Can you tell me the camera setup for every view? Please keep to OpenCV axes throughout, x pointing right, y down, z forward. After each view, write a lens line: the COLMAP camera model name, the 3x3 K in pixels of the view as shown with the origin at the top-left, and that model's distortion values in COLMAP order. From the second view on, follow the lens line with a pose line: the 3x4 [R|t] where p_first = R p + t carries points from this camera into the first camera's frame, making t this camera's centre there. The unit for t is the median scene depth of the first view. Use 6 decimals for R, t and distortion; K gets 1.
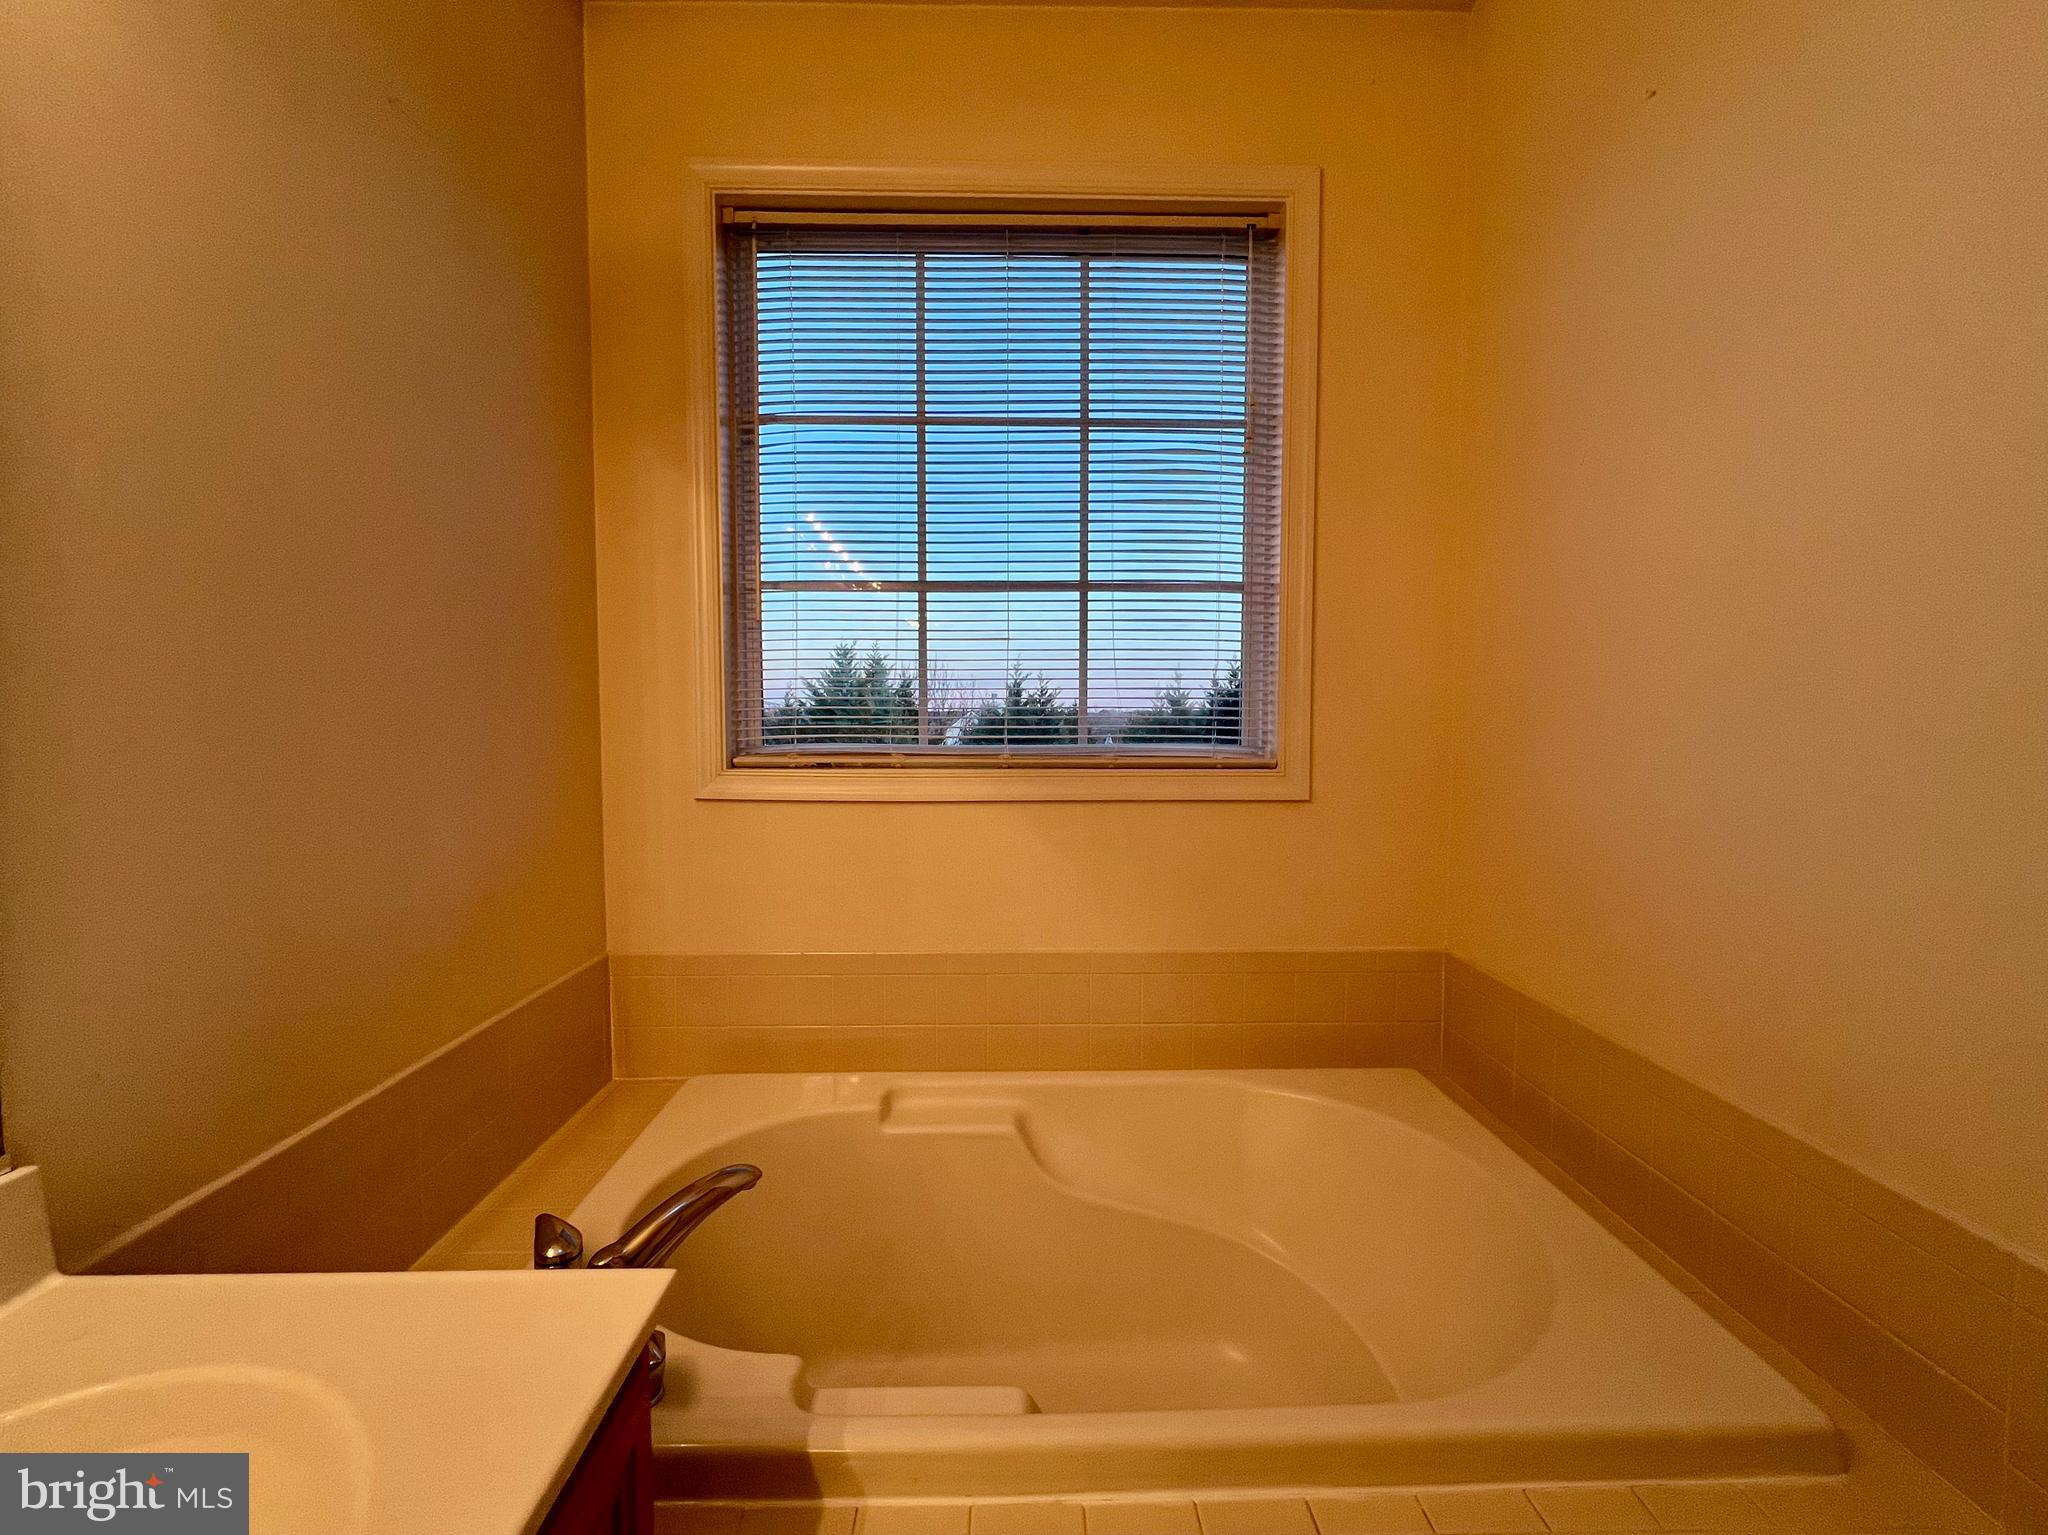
lens RADIAL K [[832.7, 0, 1024.0], [0, 832.7, 767.5], [0, 0, 1]] dist [-0.019086, -0.000173]
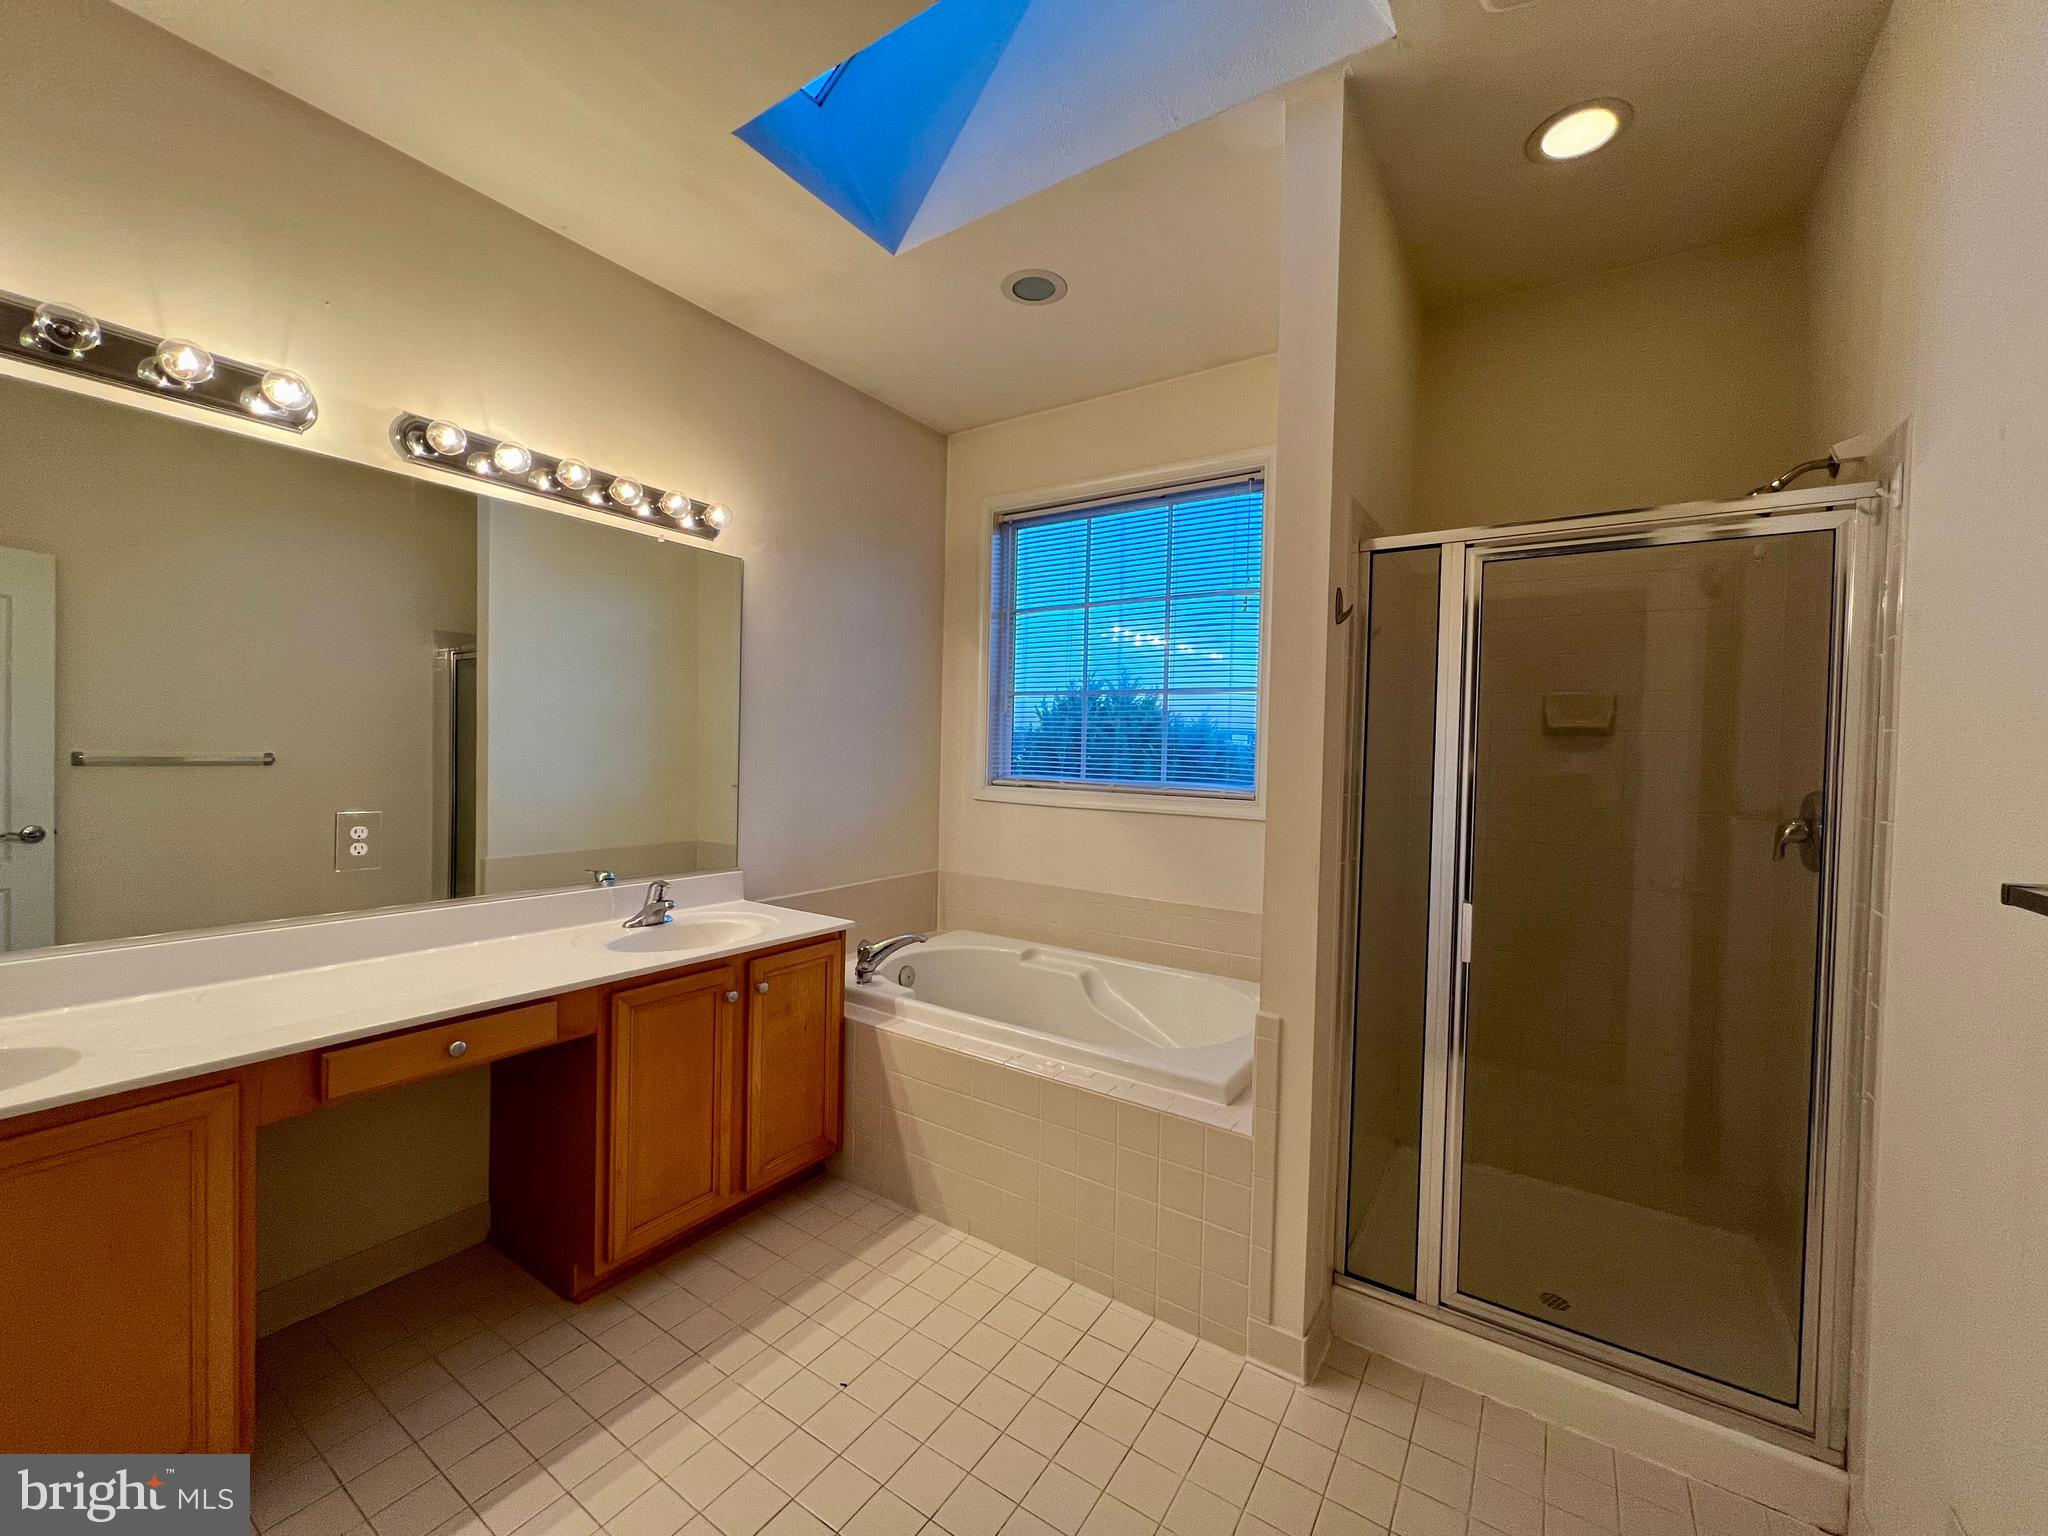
lens RADIAL K [[824.6, 0, 1018.7], [0, 824.6, 765.8], [0, 0, 1]] dist [0.001267, 0.000269]
pose [[0.811269, 0.034887, -0.583631, 0.902975], [-0.057357, 0.998152, -0.020062, -0.010415], [0.581853, 0.049751, 0.811771, -0.621418]]
